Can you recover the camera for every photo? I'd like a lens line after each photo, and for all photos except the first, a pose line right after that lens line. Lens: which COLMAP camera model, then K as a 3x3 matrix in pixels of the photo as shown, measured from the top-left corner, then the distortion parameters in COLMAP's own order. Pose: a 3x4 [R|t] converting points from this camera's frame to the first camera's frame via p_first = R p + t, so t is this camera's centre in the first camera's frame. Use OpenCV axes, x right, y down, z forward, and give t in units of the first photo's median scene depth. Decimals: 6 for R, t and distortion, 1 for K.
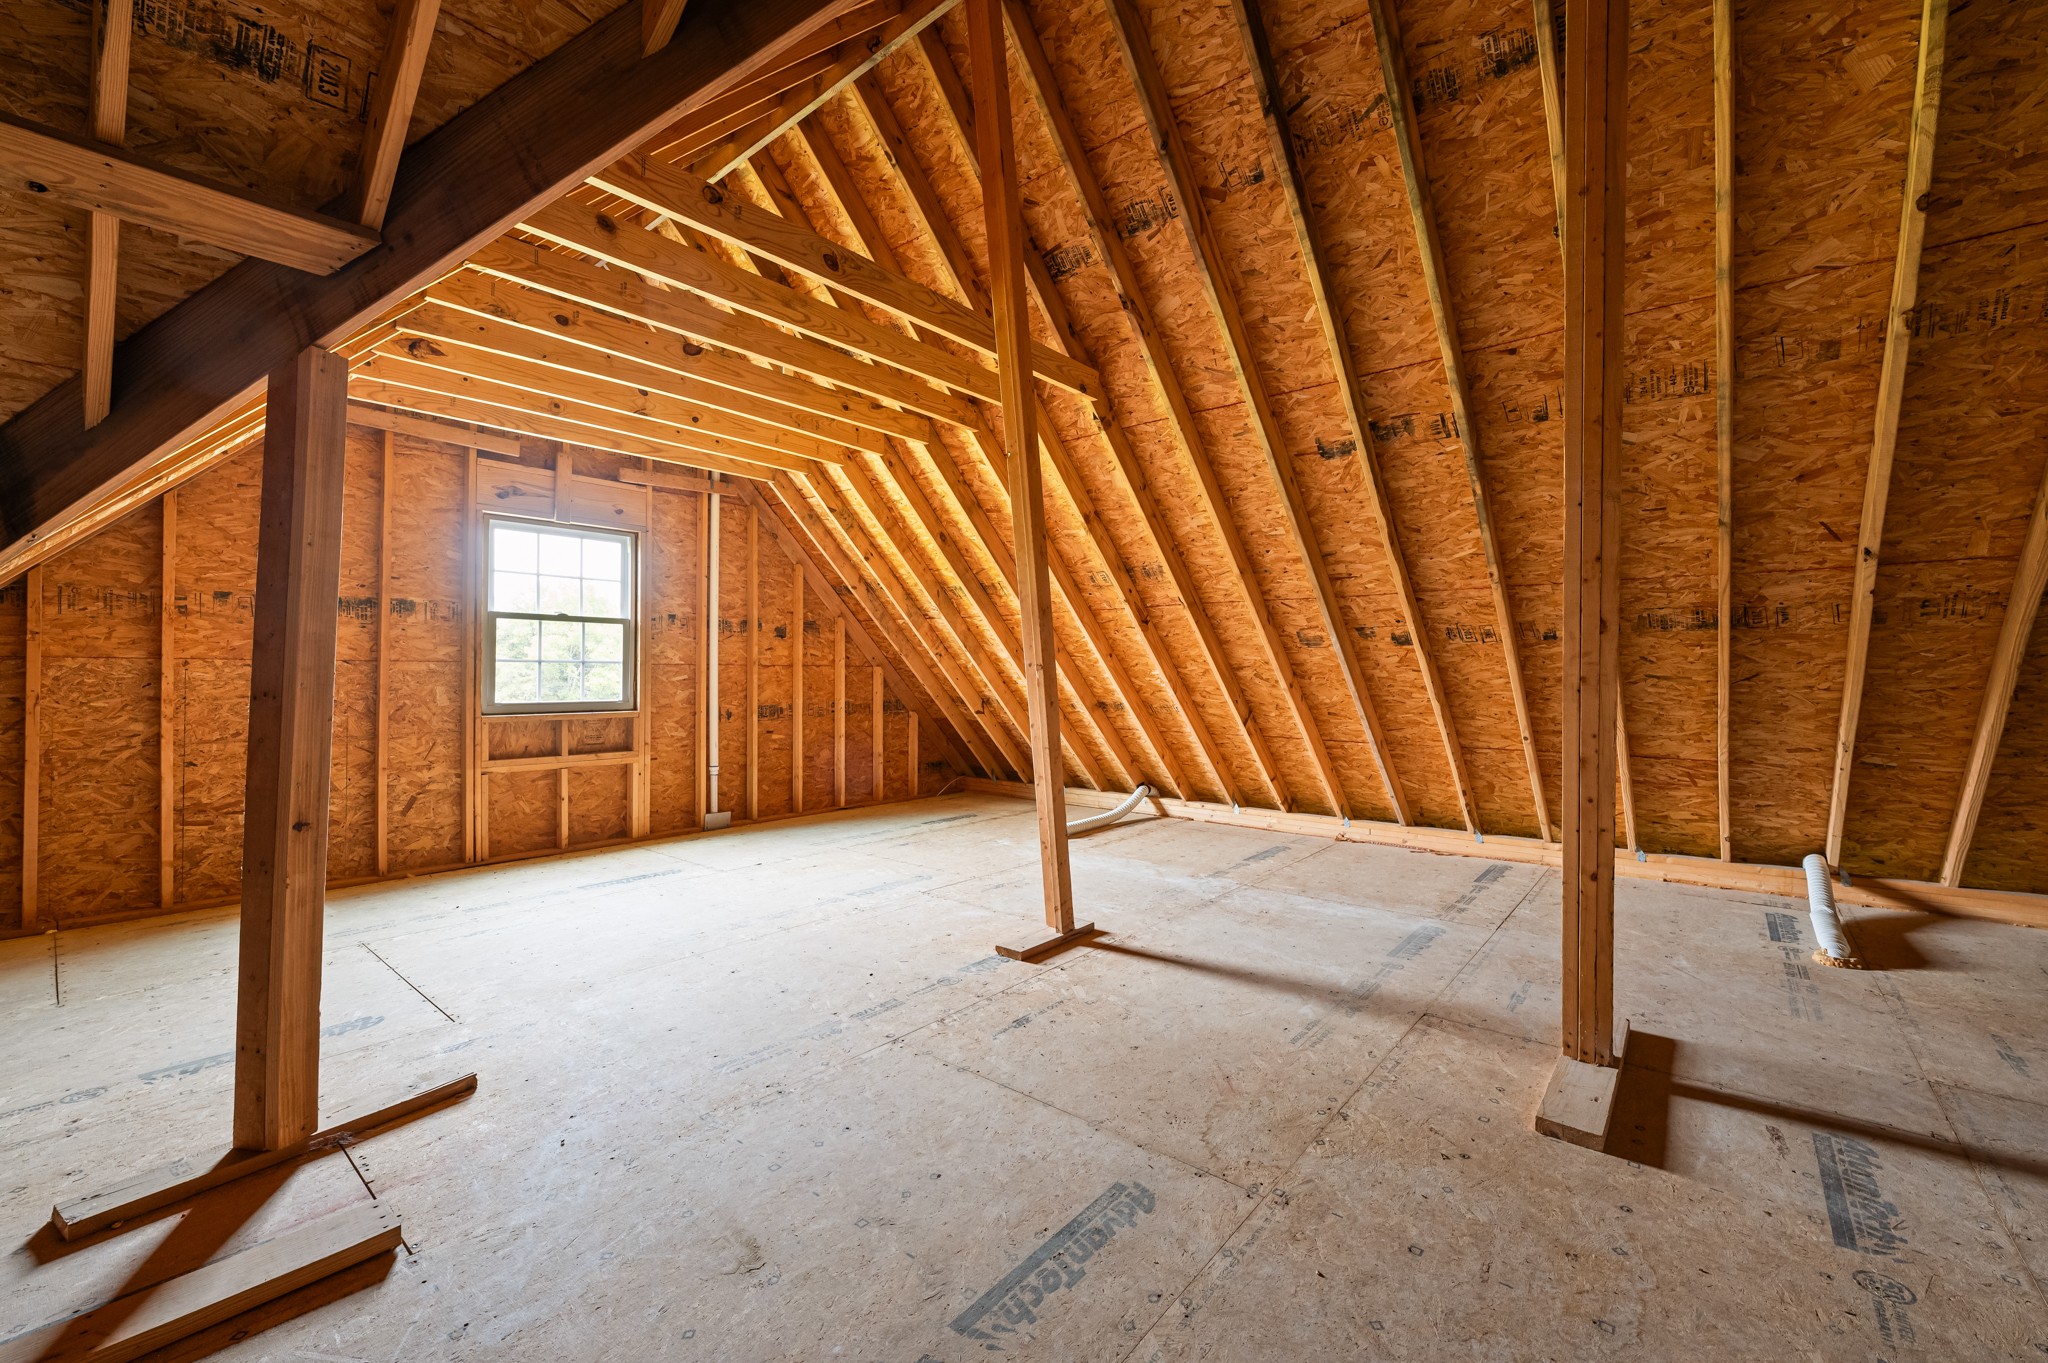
lens RADIAL K [[813.2, 0, 1056.7], [0, 813.2, 668.1], [0, 0, 1]] dist [-0.000009, 0.000081]
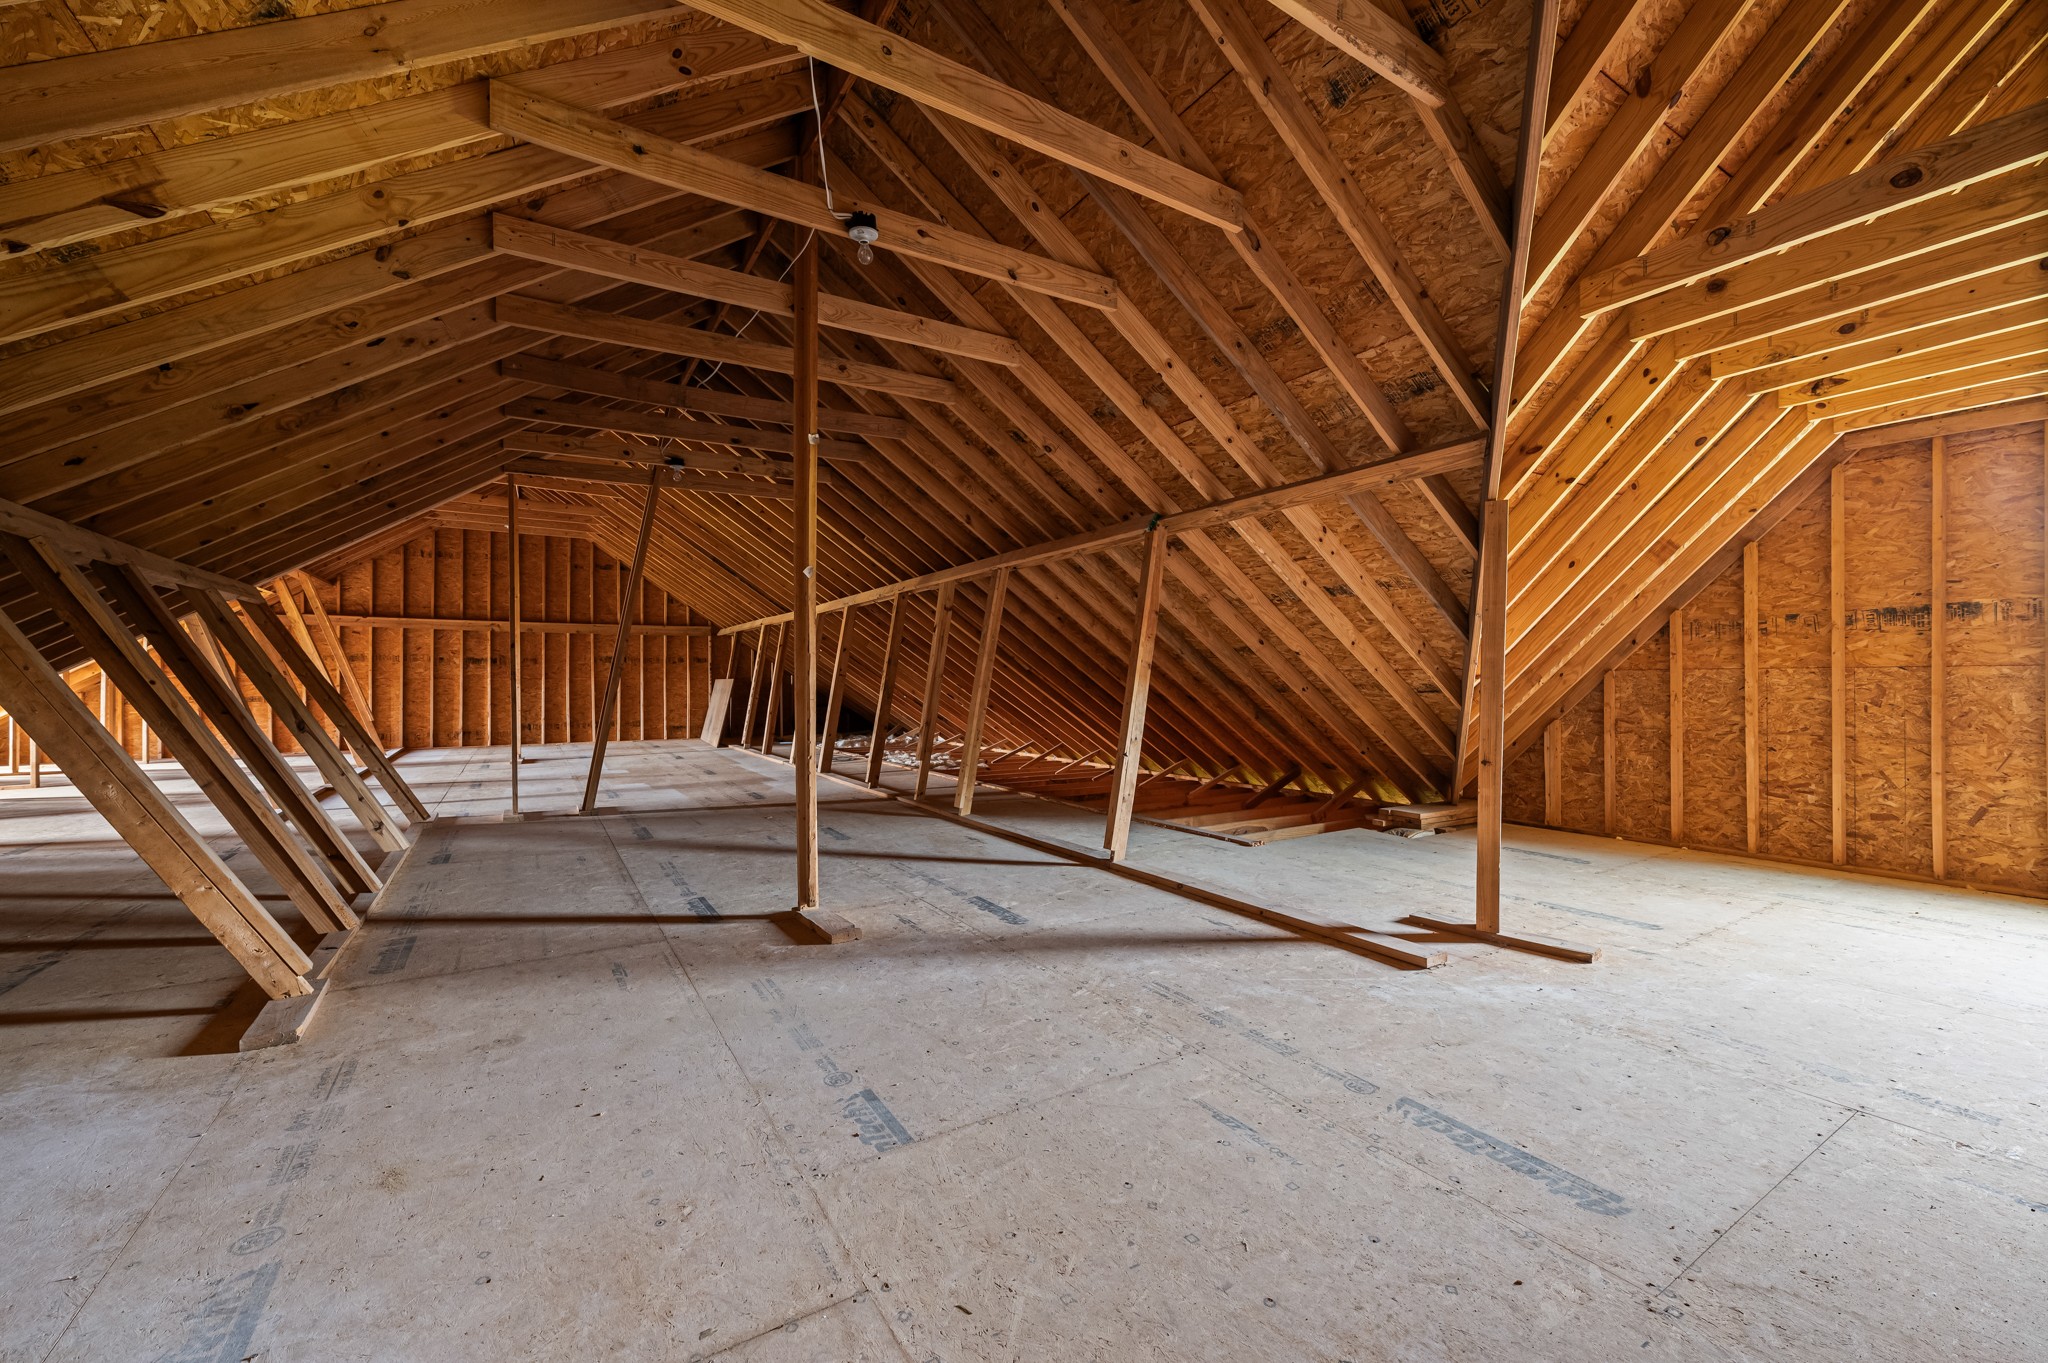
lens RADIAL K [[813.2, 0, 1023.9], [0, 813.2, 682.6], [0, 0, 1]] dist [-0.000009, 0.000081]
pose [[-0.324894, -0.000101, -0.945750, 0.557316], [0.009736, 0.999947, -0.003452, 0.004198], [0.945700, -0.010329, -0.324876, 0.290218]]
